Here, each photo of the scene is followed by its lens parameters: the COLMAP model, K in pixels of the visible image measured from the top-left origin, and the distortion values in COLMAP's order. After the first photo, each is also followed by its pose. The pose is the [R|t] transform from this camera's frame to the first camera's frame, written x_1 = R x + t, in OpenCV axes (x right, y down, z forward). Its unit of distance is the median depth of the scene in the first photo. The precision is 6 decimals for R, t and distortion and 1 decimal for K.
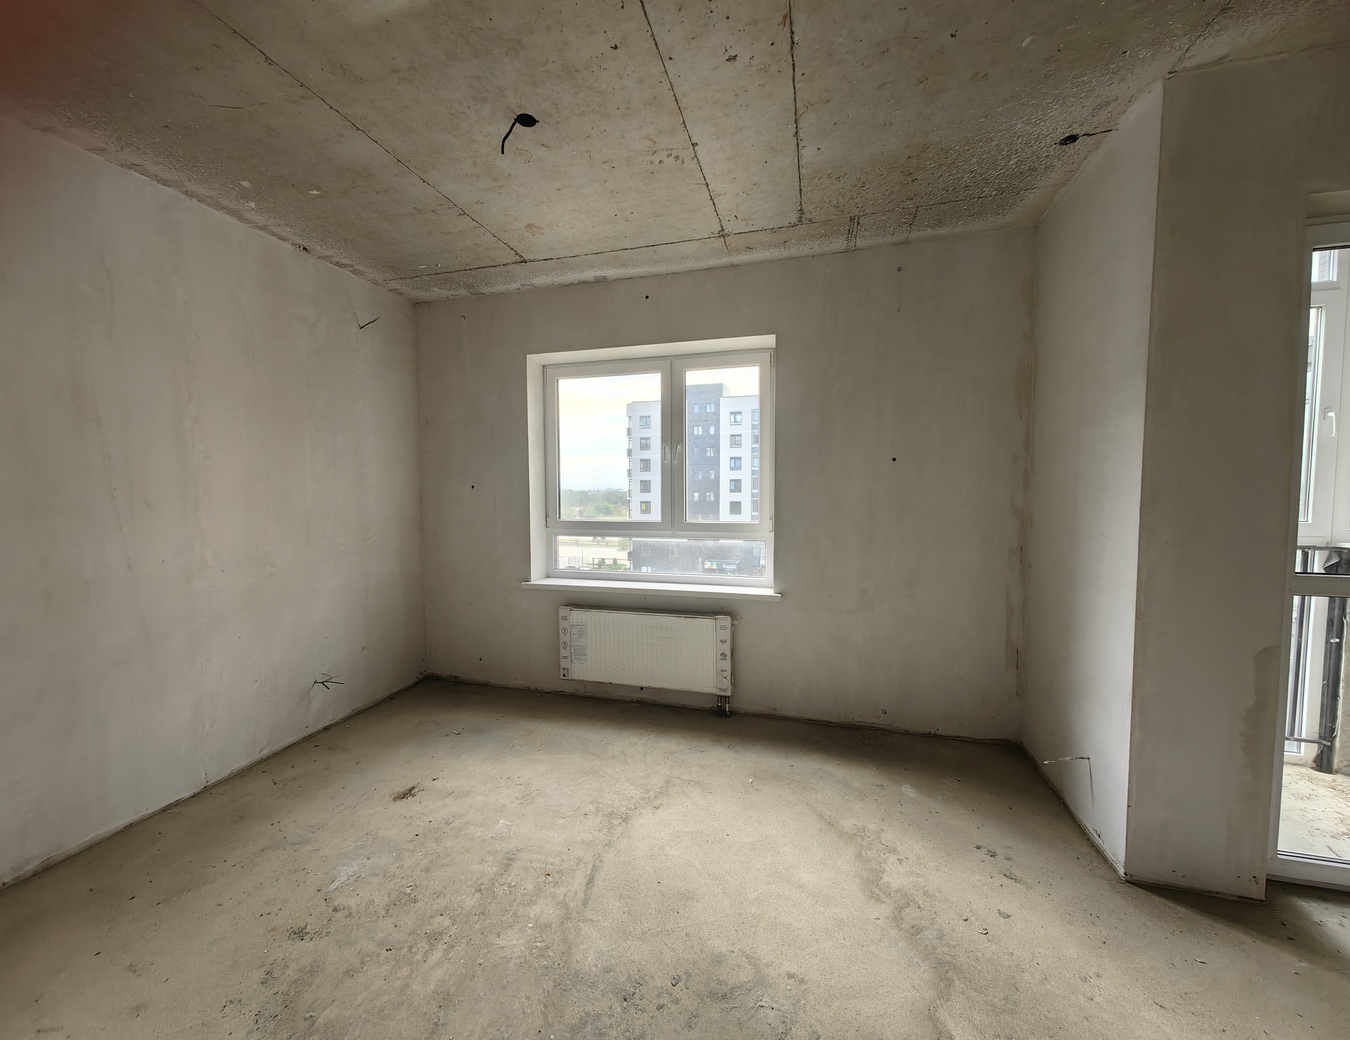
lens RADIAL K [[534.2, 0, 655.2], [0, 534.2, 519.1], [0, 0, 1]] dist [0.011240, -0.003710]
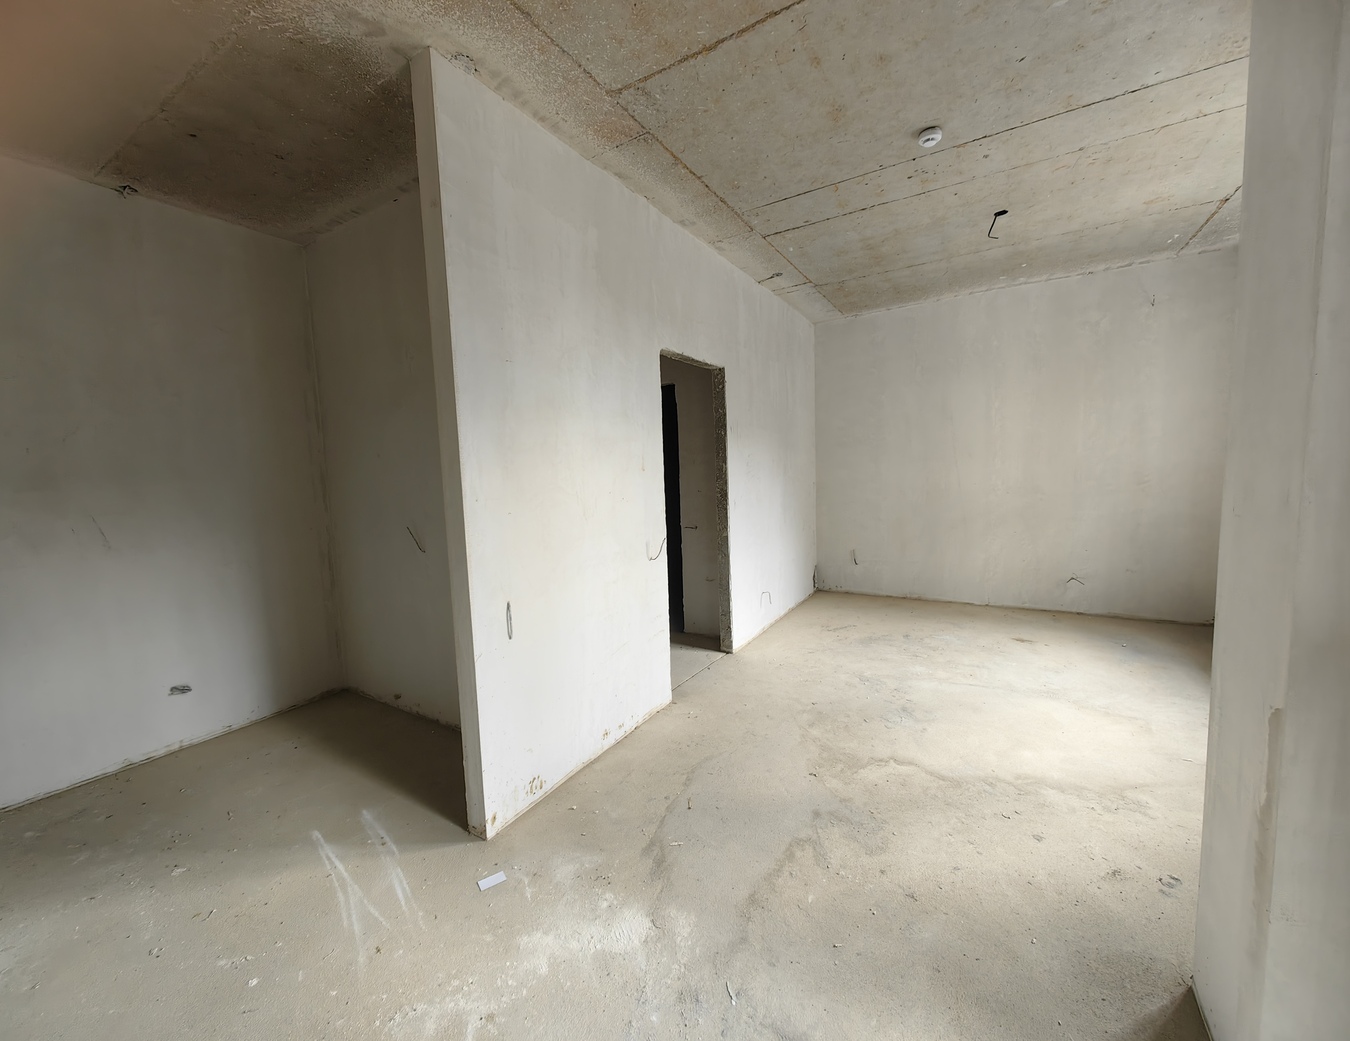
lens RADIAL K [[533.0, 0, 652.7], [0, 533.0, 520.2], [0, 0, 1]] dist [0.007416, -0.000525]
pose [[-0.275411, 0.111233, -0.954870, 1.292085], [-0.017022, 0.992563, 0.120534, -0.006656], [0.961176, 0.049451, -0.271469, 0.370521]]
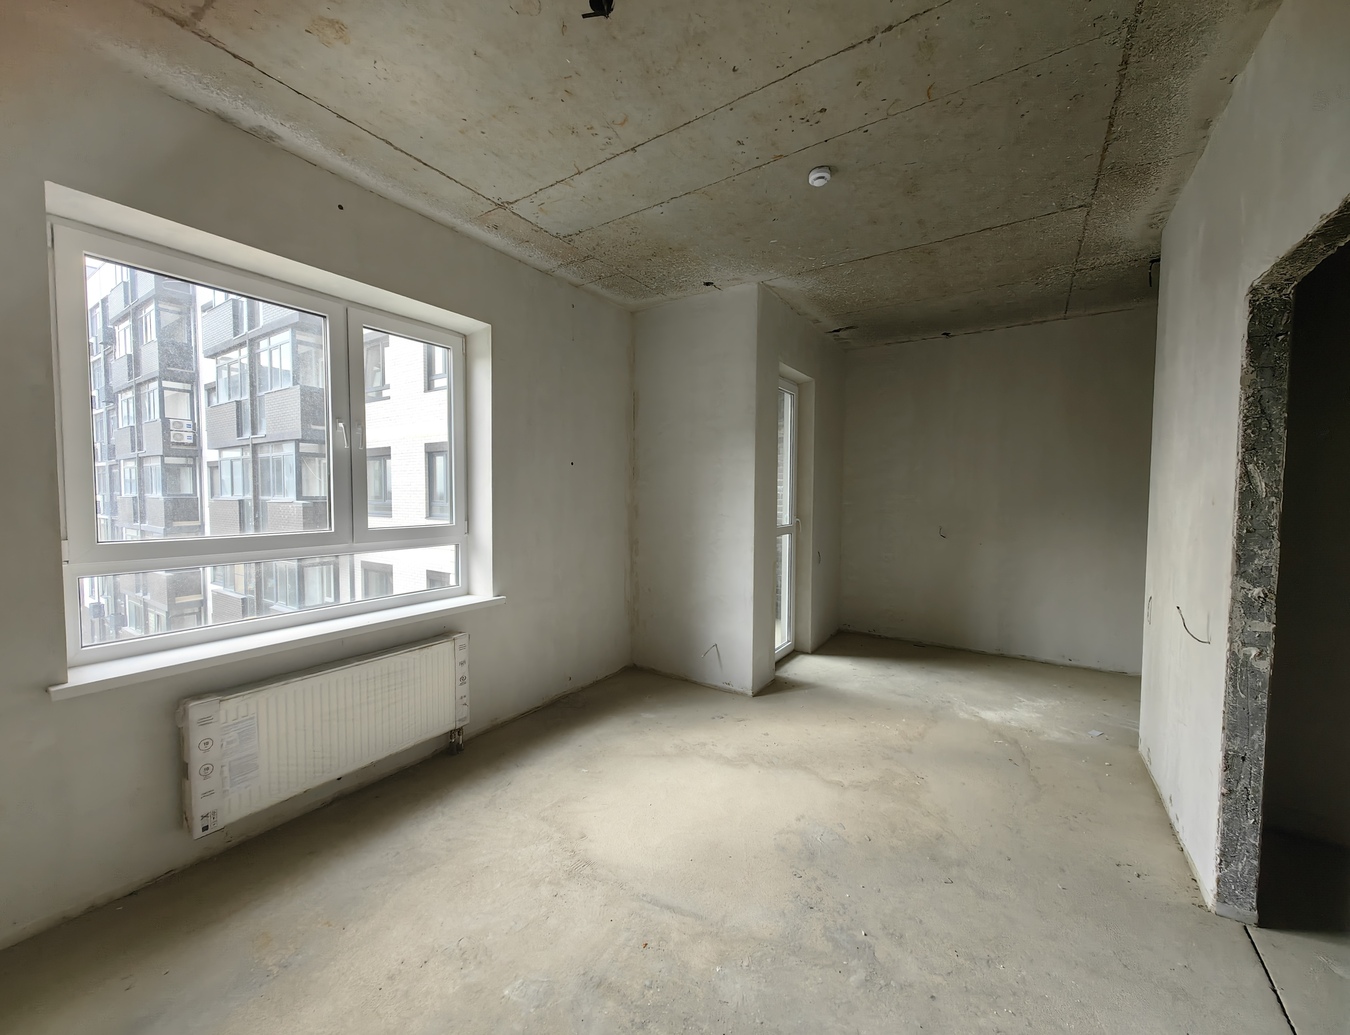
lens RADIAL K [[532.3, 0, 657.9], [0, 532.3, 516.5], [0, 0, 1]] dist [0.010782, -0.003202]
pose [[0.303614, -0.037285, 0.952065, -0.757887], [0.050089, 0.998477, 0.023130, -0.013914], [-0.951477, 0.040666, 0.305019, 0.555800]]
